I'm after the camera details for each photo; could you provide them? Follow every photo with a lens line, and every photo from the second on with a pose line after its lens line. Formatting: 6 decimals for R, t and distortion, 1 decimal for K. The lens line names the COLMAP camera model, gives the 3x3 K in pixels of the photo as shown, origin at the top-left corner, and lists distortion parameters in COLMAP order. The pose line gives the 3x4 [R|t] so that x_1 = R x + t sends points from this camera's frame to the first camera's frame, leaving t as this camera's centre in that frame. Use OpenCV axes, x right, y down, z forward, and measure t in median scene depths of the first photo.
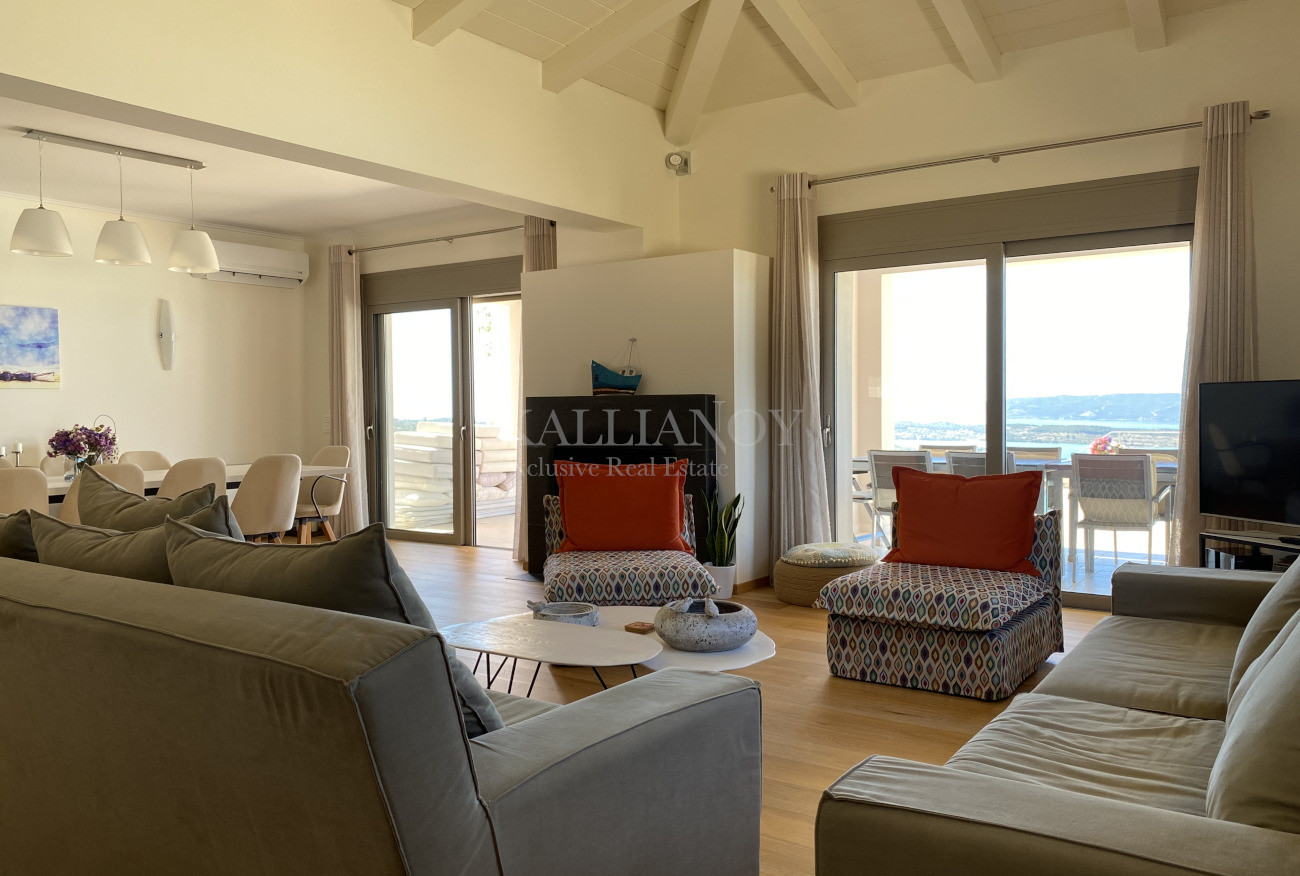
lens RADIAL K [[1000.4, 0, 642.7], [0, 1000.4, 435.1], [0, 0, 1]] dist [0.004974, -0.003729]
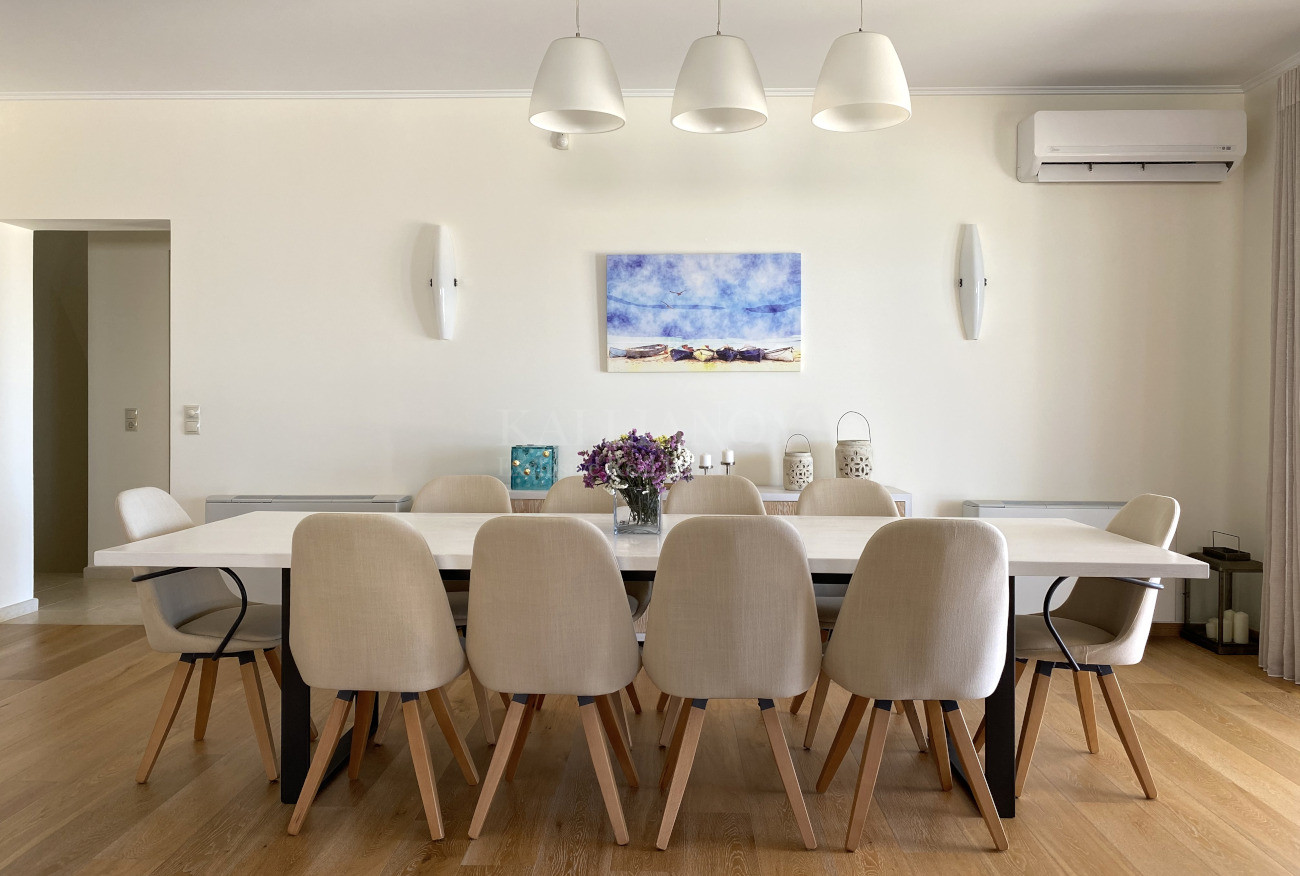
lens RADIAL K [[1000.4, 0, 642.7], [0, 1000.4, 435.1], [0, 0, 1]] dist [0.004974, -0.003729]
pose [[0.550250, 0.033397, -0.834332, -0.078384], [-0.029206, 0.999358, 0.020741, -0.014655], [0.834489, 0.012954, 0.550873, 0.552777]]
